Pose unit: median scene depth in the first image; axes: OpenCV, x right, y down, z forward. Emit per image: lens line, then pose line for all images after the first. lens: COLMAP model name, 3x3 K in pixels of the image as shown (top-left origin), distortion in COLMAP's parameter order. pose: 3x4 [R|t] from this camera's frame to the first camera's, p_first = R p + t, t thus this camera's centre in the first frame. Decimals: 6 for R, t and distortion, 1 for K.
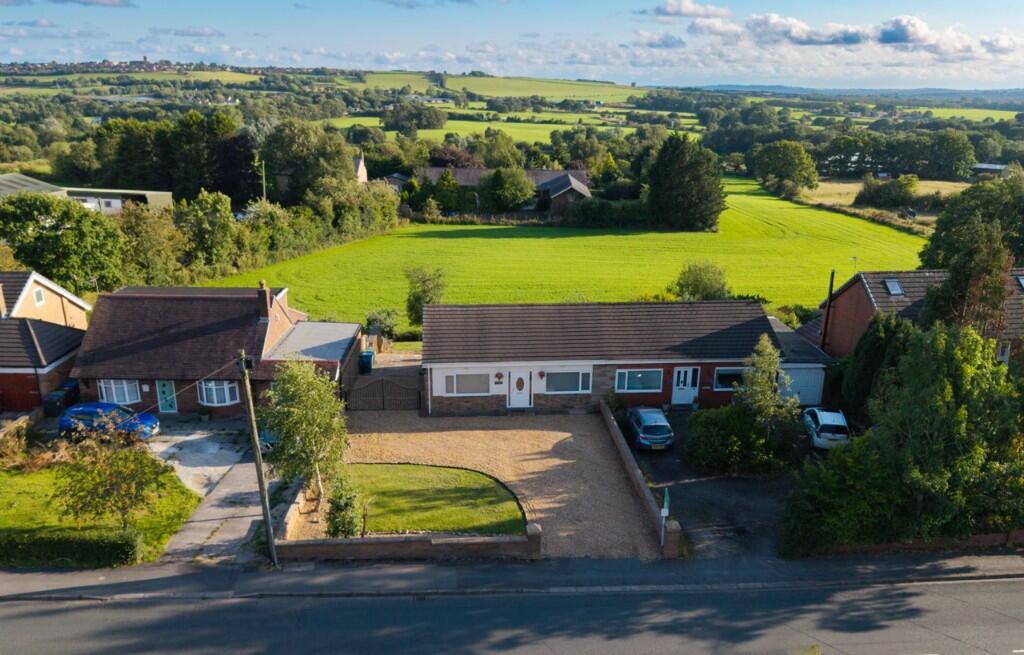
lens RADIAL K [[818.7, 0, 510.3], [0, 818.7, 391.8], [0, 0, 1]] dist [0.036302, -0.050303]
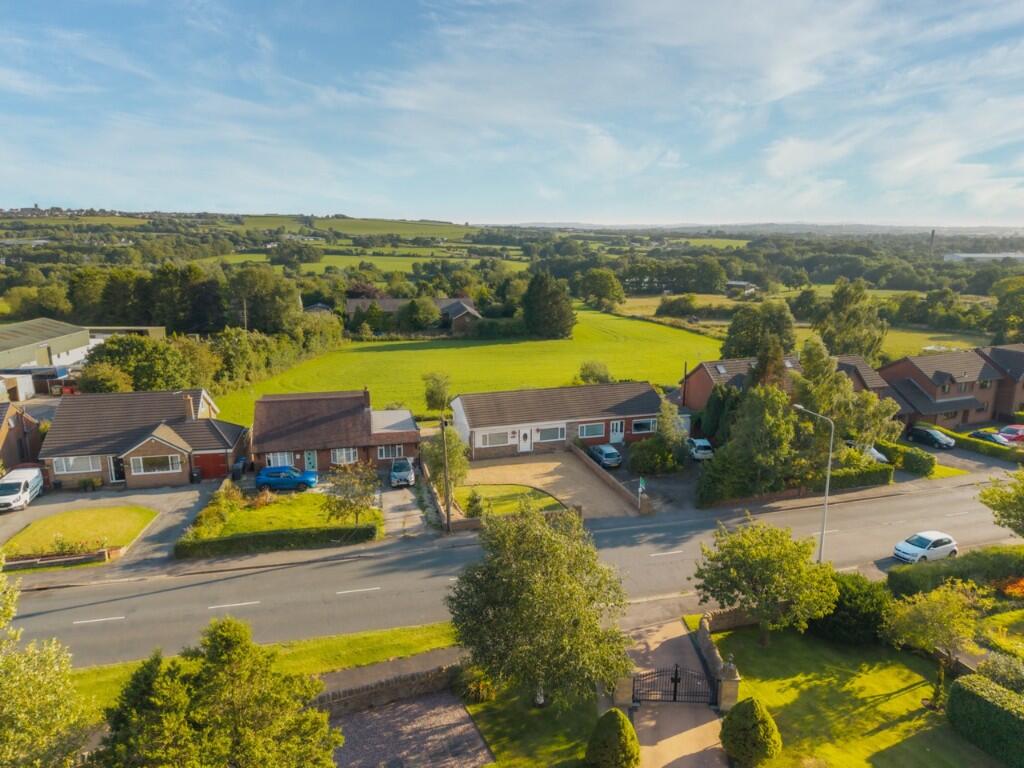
lens RADIAL K [[682.3, 0, 508.0], [0, 682.3, 405.8], [0, 0, 1]] dist [0.044342, -0.042332]
pose [[0.979232, -0.062815, 0.192764, -0.089085], [0.080954, 0.992851, -0.087712, 0.014368], [-0.185877, 0.101495, 0.977317, -0.115352]]
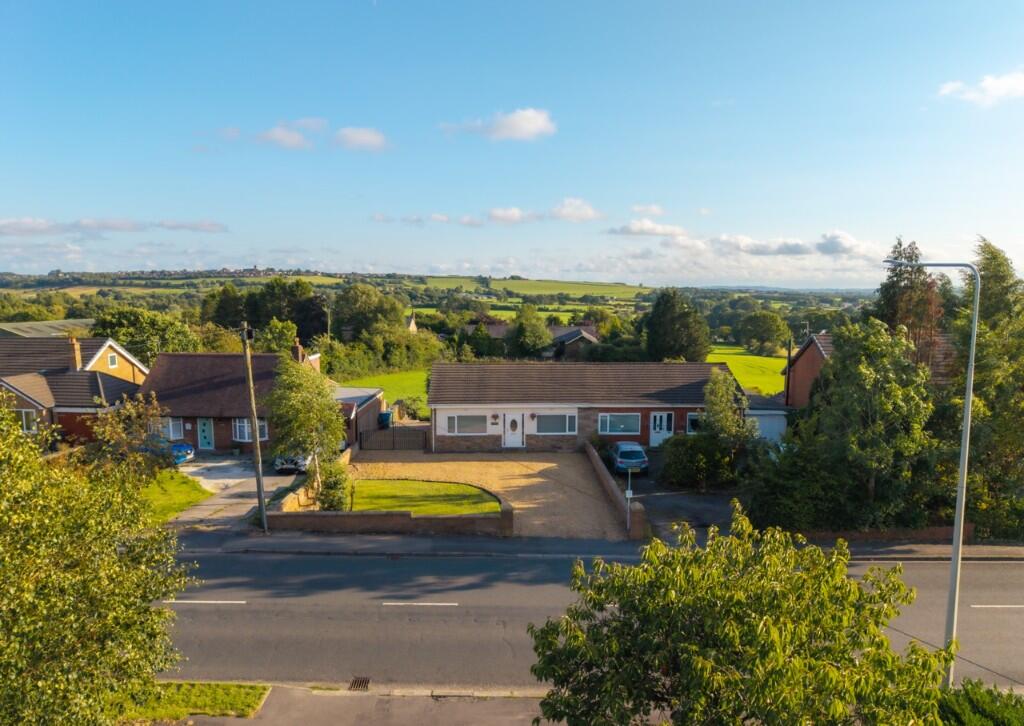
lens RADIAL K [[690.1, 0, 514.4], [0, 690.1, 396.5], [0, 0, 1]] dist [0.064822, -0.101258]
pose [[0.999159, 0.001863, -0.040952, 0.016009], [-0.010095, 0.979388, -0.201735, 0.044382], [0.039732, 0.201979, 0.978584, 0.016820]]
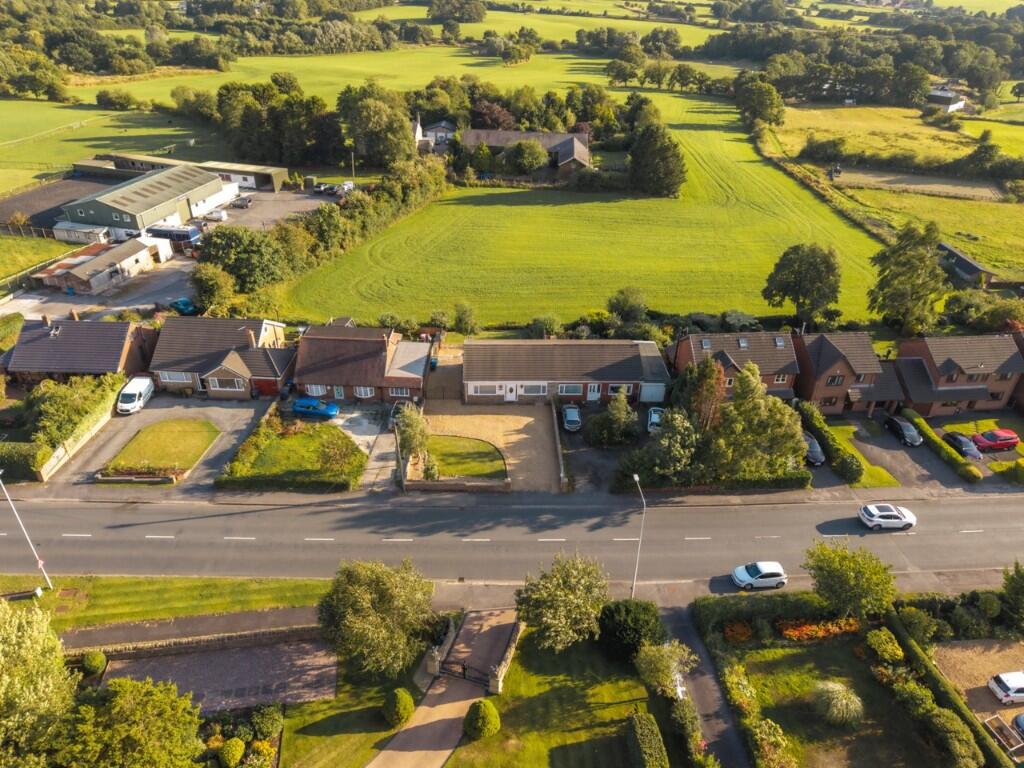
lens RADIAL K [[682.3, 0, 508.0], [0, 682.3, 405.8], [0, 0, 1]] dist [0.044342, -0.042332]
pose [[0.998807, 0.034472, -0.034579, 0.019571], [-0.025594, 0.972745, 0.230461, -0.110305], [0.041581, -0.229301, 0.972467, -0.197651]]
